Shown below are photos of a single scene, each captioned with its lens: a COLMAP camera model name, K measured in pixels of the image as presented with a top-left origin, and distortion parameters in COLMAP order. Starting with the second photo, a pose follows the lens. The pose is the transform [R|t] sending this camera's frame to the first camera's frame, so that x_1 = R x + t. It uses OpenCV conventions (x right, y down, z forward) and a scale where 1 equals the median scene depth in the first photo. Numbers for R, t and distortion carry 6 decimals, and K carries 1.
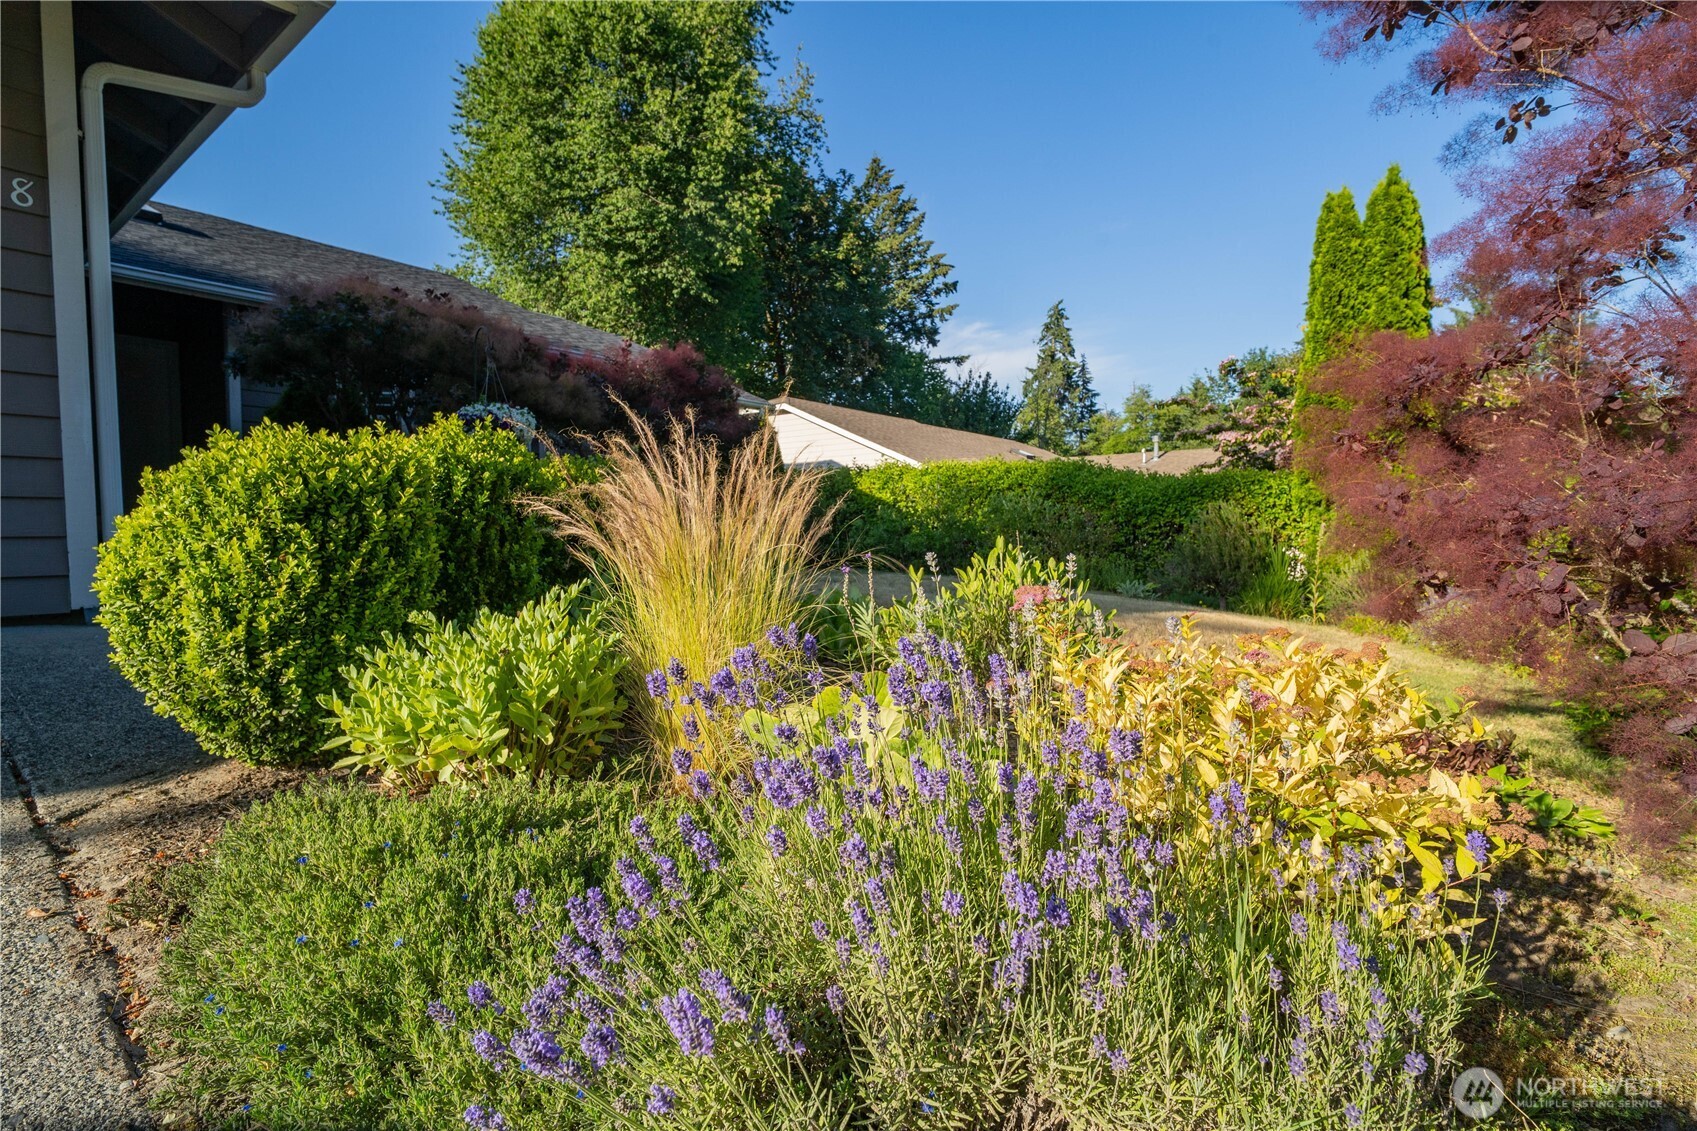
lens RADIAL K [[792.4, 0, 847.2], [0, 792.4, 564.2], [0, 0, 1]] dist [0.009657, -0.013695]
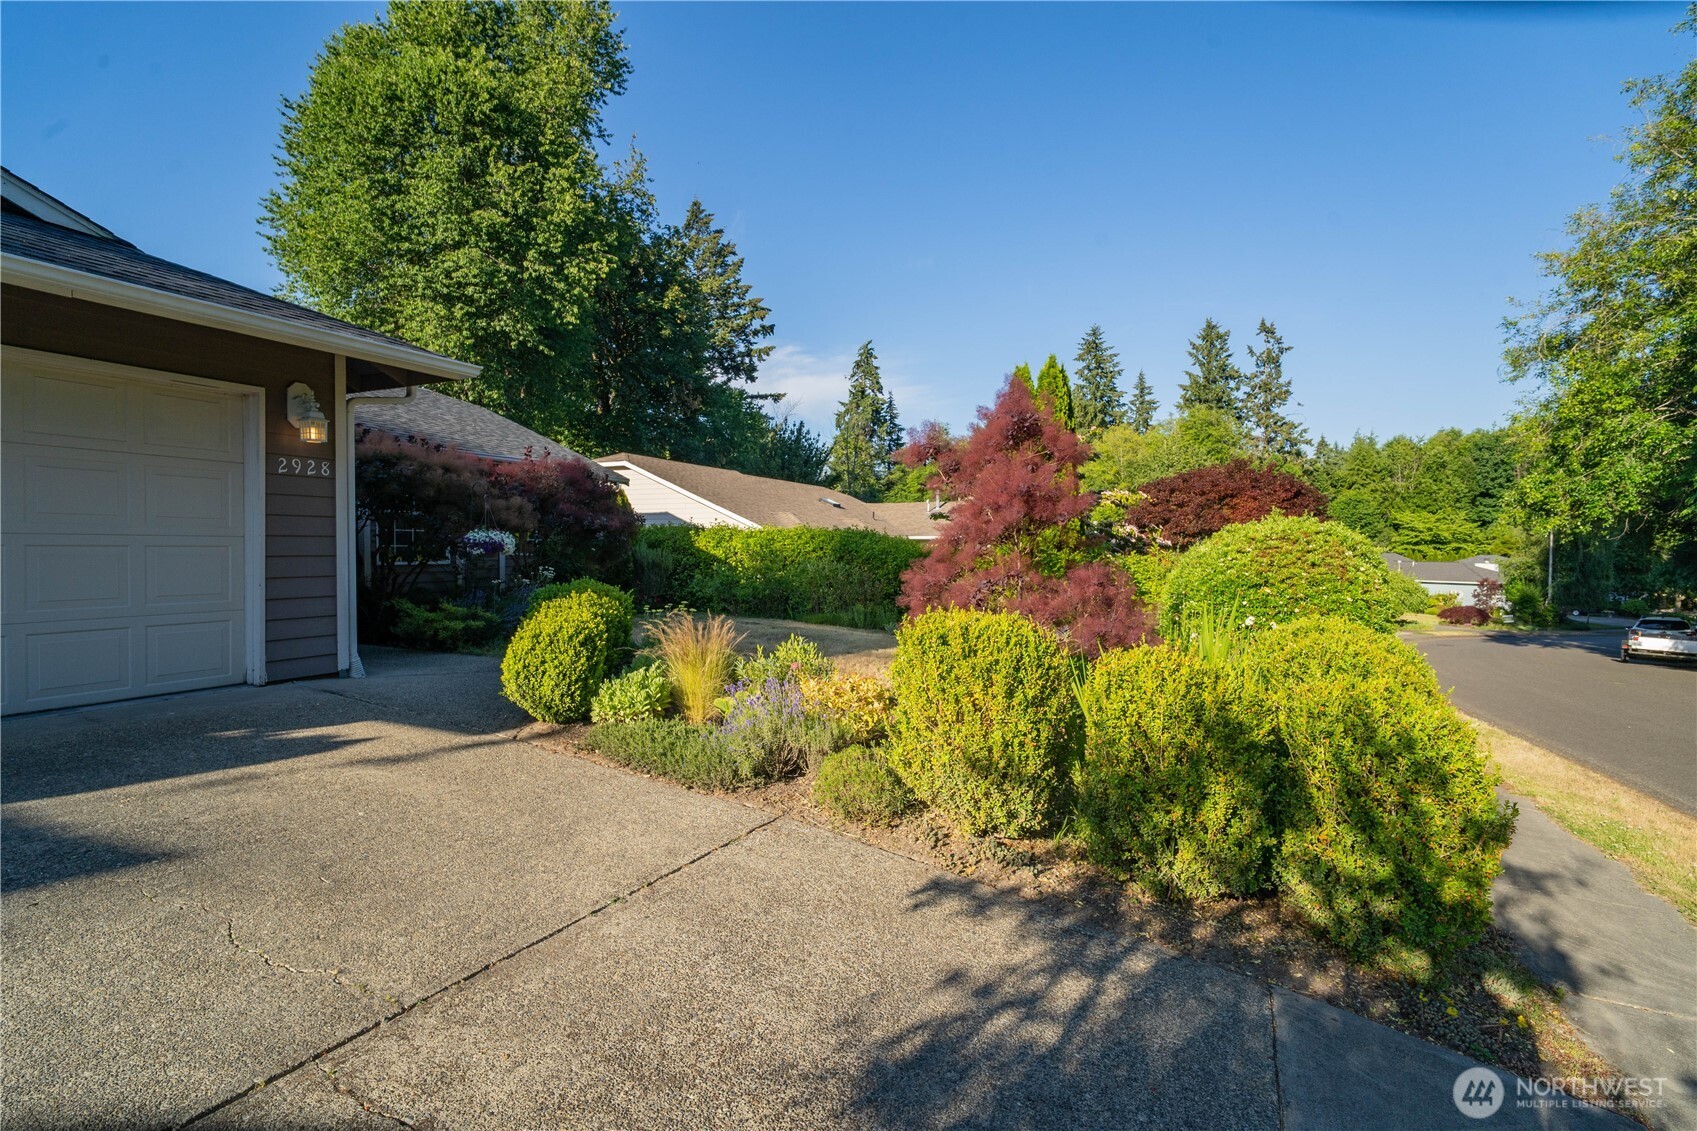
lens RADIAL K [[792.4, 0, 847.2], [0, 792.4, 564.2], [0, 0, 1]] dist [0.009657, -0.013695]
pose [[0.973599, 0.004004, 0.228231, -0.020772], [0.001807, 0.999680, -0.025249, -0.018025], [-0.228259, 0.024995, 0.973280, -0.144480]]
